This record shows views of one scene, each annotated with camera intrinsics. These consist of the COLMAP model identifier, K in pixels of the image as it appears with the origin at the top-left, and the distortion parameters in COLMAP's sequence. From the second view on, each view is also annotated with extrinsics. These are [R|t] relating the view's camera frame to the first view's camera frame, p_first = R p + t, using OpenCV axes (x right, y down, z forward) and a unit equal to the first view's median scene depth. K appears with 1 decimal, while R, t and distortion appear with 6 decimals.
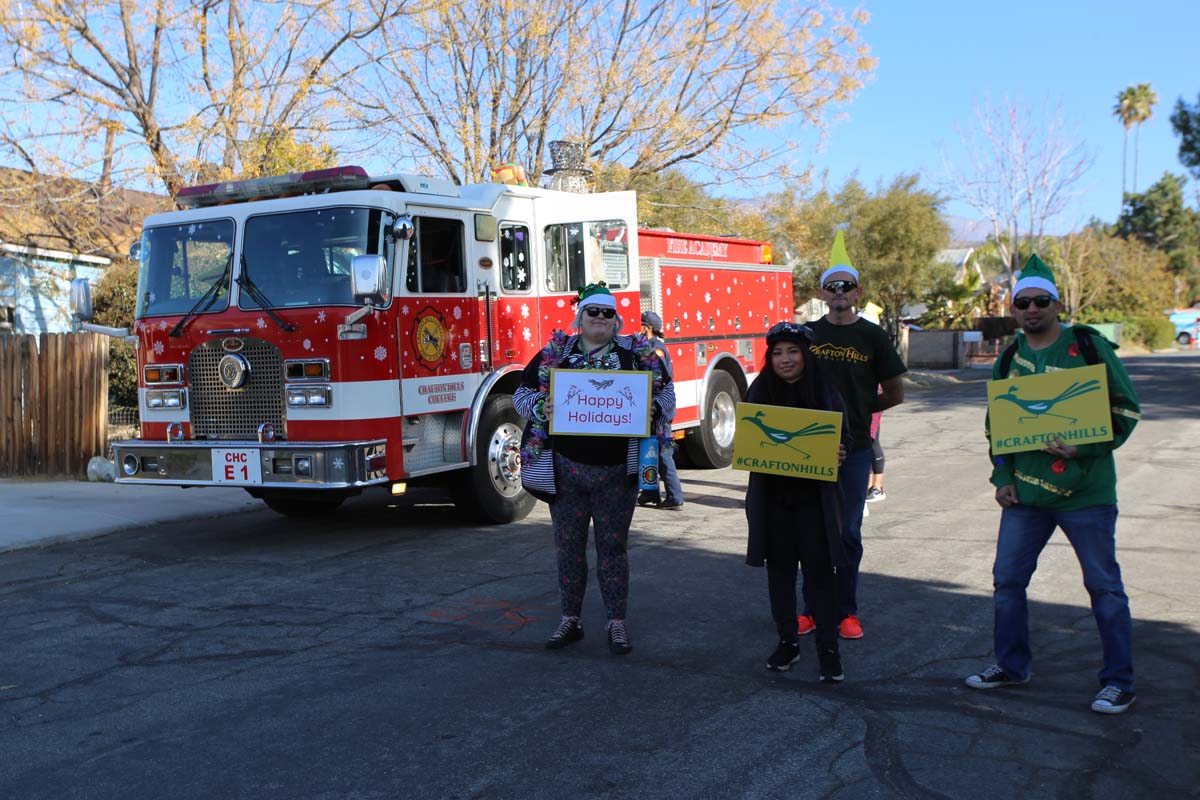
lens RADIAL K [[1411.1, 0, 600.0], [0, 1411.1, 400.0], [0, 0, 1]] dist [0.039988, 0.060024]
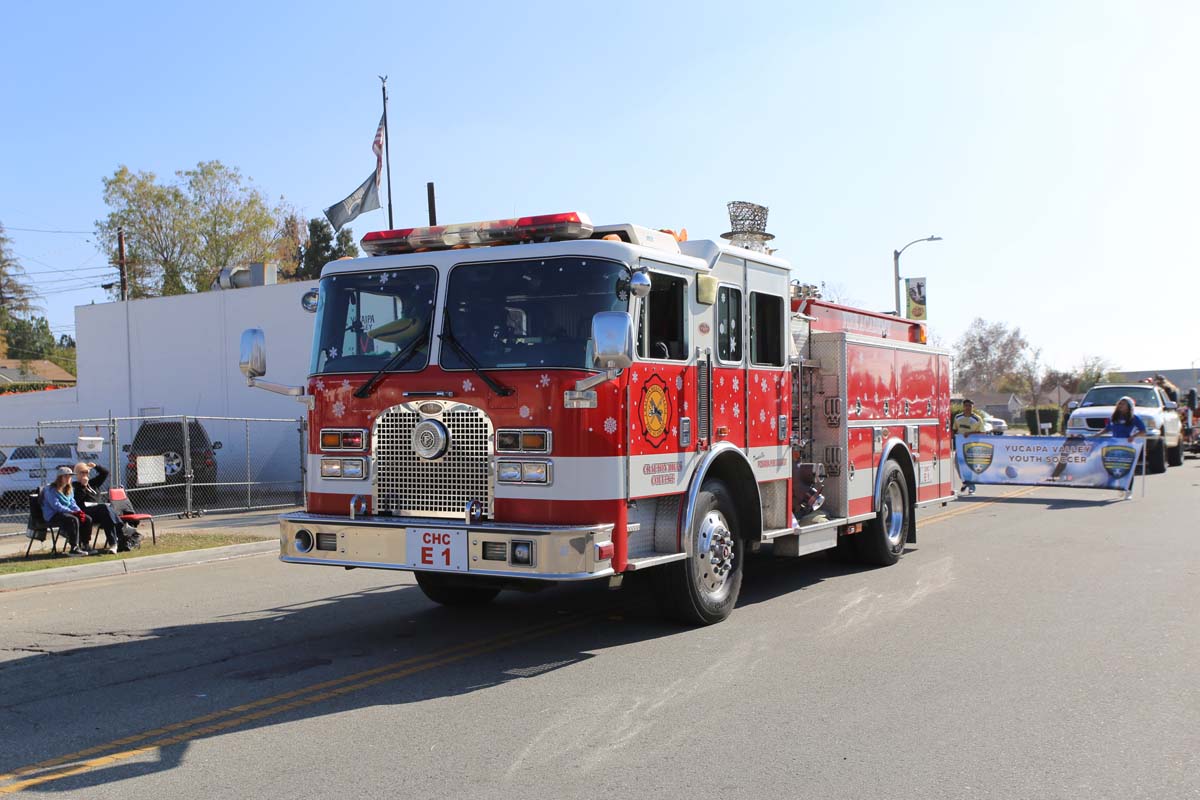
lens RADIAL K [[1411.1, 0, 600.0], [0, 1411.1, 400.0], [0, 0, 1]] dist [0.039988, 0.060024]
pose [[0.999224, 0.038564, 0.007977, -0.162175], [-0.038047, 0.997638, -0.057184, 0.001323], [-0.010163, 0.056836, 0.998332, 0.123560]]
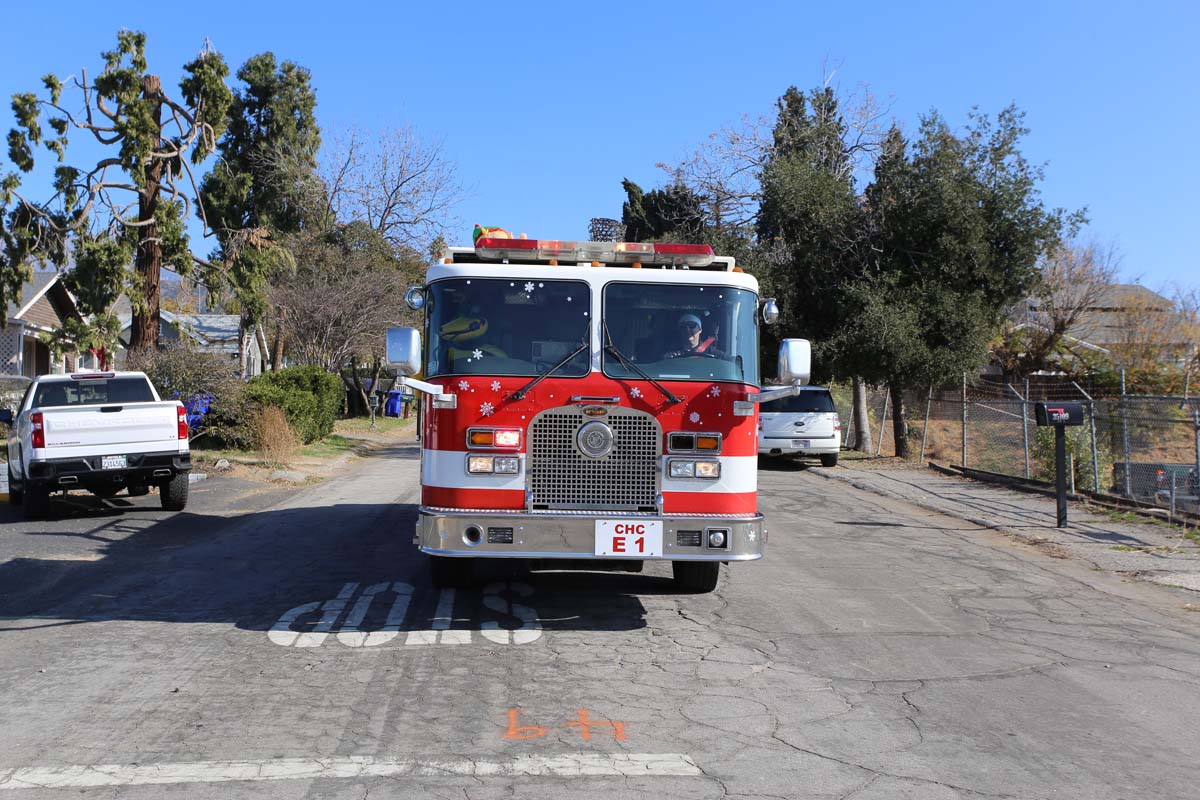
lens RADIAL K [[1411.1, 0, 600.0], [0, 1411.1, 400.0], [0, 0, 1]] dist [0.039988, 0.060024]
pose [[0.800419, 0.059528, 0.596478, -0.836410], [-0.034106, 0.997968, -0.053829, 0.004627], [-0.598470, 0.022742, 0.800822, 0.222780]]
